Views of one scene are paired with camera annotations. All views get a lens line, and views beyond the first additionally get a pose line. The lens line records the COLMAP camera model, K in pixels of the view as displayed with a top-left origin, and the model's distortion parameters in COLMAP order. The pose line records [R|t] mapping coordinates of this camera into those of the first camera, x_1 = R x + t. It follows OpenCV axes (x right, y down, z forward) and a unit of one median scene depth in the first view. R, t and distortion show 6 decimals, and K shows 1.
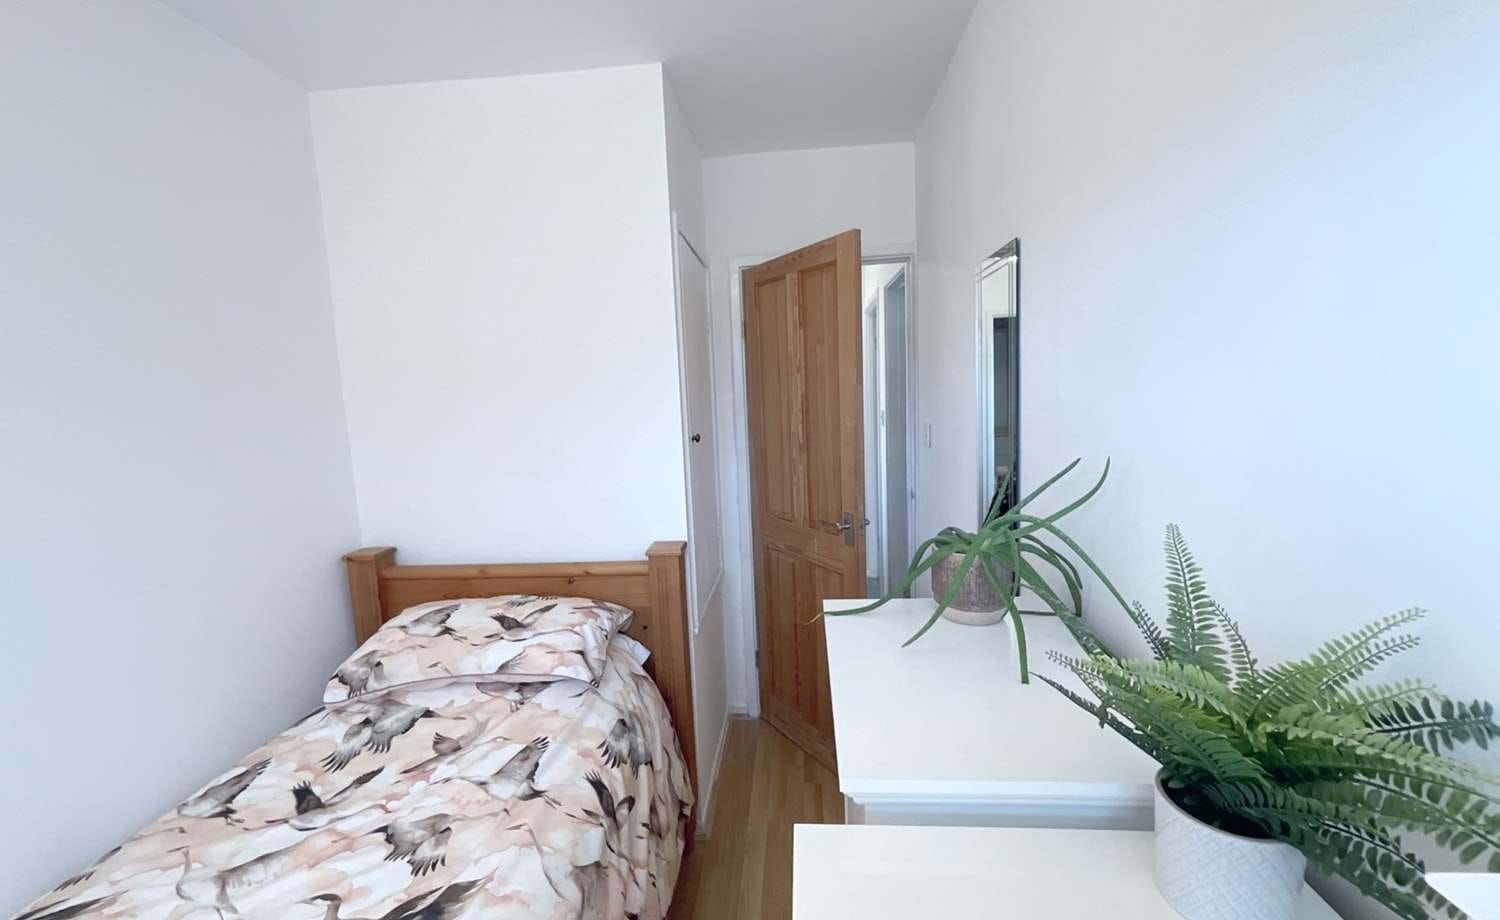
lens RADIAL K [[608.5, 0, 750.5], [0, 608.5, 457.2], [0, 0, 1]] dist [-0.001546, 0.000841]
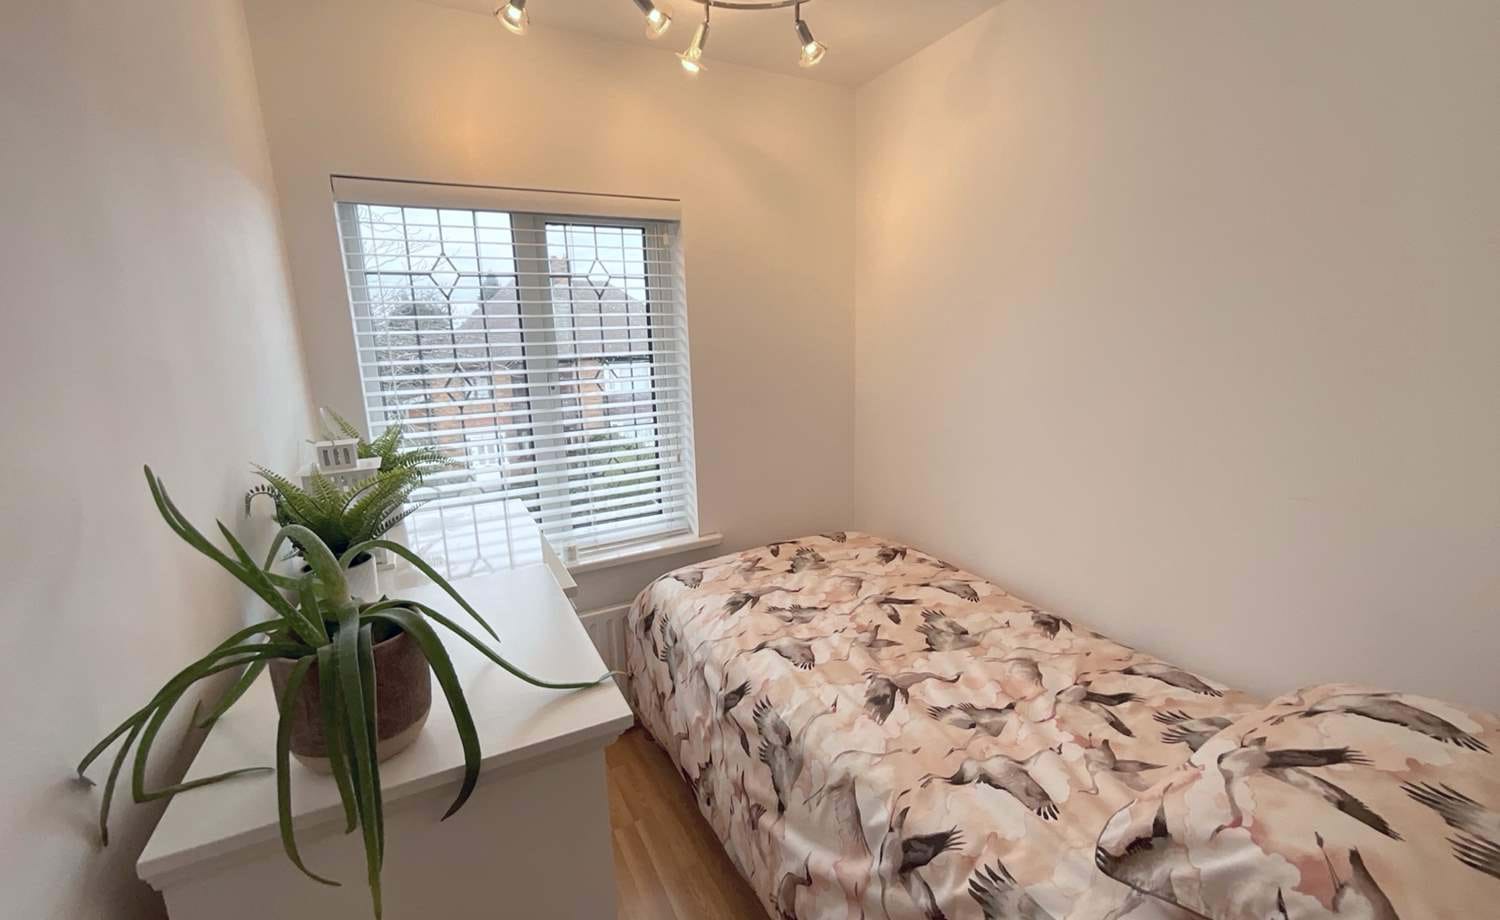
lens RADIAL K [[608.5, 0, 750.5], [0, 608.5, 457.2], [0, 0, 1]] dist [-0.001546, 0.000841]
pose [[-0.855532, 0.155956, -0.493703, 0.253339], [0.008144, 0.957491, 0.288350, -0.143660], [0.517685, 0.242672, -0.820434, 1.377523]]
